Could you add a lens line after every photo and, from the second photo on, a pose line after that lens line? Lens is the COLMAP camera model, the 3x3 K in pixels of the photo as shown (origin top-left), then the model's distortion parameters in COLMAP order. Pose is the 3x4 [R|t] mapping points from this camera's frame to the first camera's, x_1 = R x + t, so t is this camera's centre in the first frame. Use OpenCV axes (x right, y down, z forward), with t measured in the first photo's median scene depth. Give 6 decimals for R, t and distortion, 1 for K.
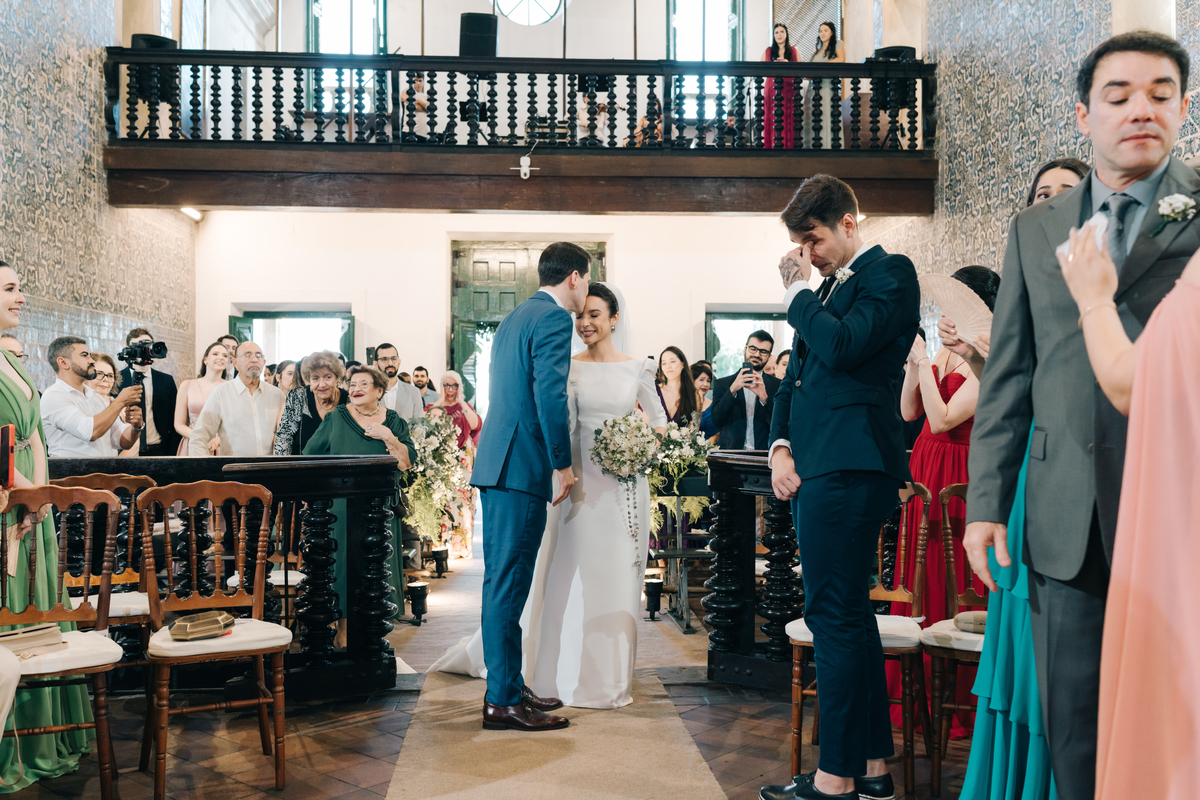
lens RADIAL K [[1100.4, 0, 619.0], [0, 1100.4, 397.8], [0, 0, 1]] dist [-0.008332, -0.020327]
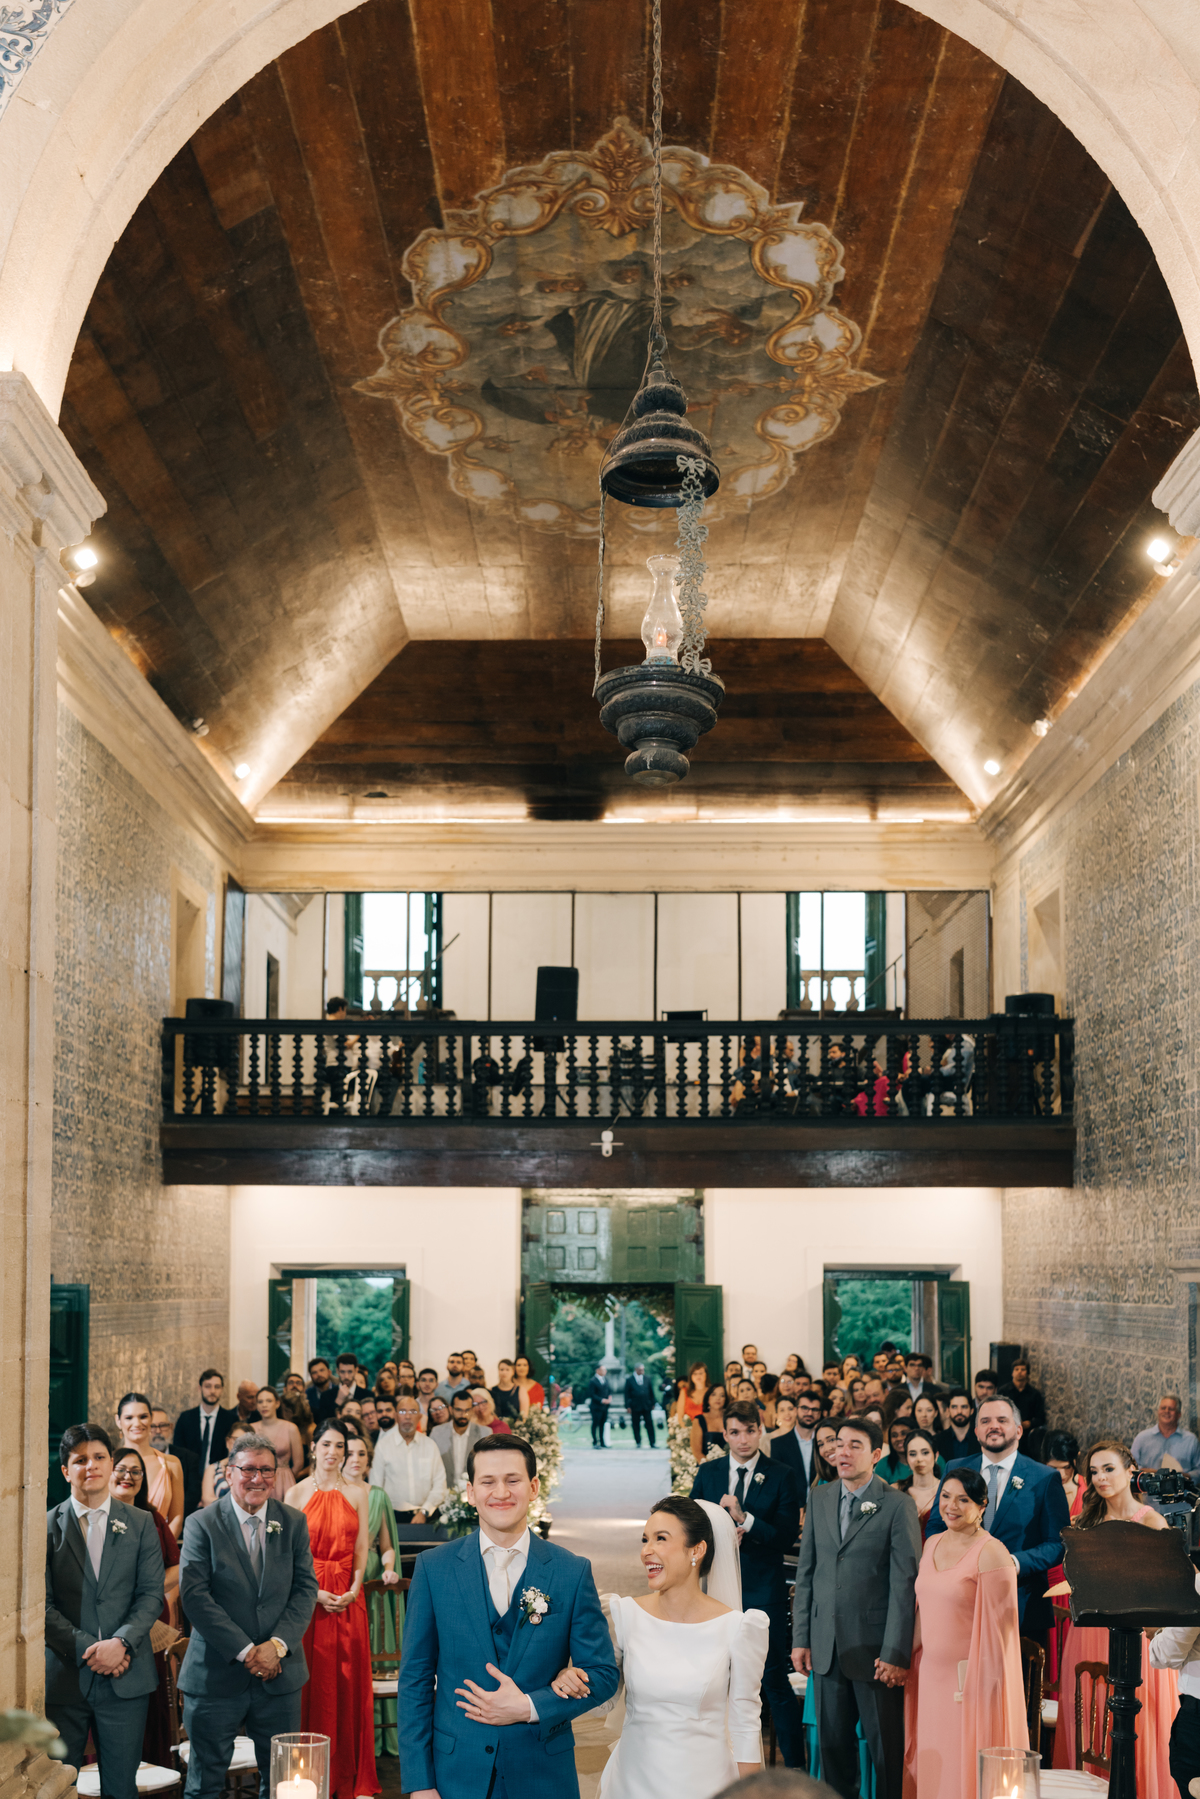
lens RADIAL K [[1778.3, 0, 598.2], [0, 1778.3, 1186.8], [0, 0, 1]] dist [0.000007, -0.004788]
pose [[0.995393, 0.003404, -0.095816, 0.048224], [-0.006948, 0.999303, -0.036672, -0.119111], [0.095624, 0.037169, 0.994723, -0.461511]]
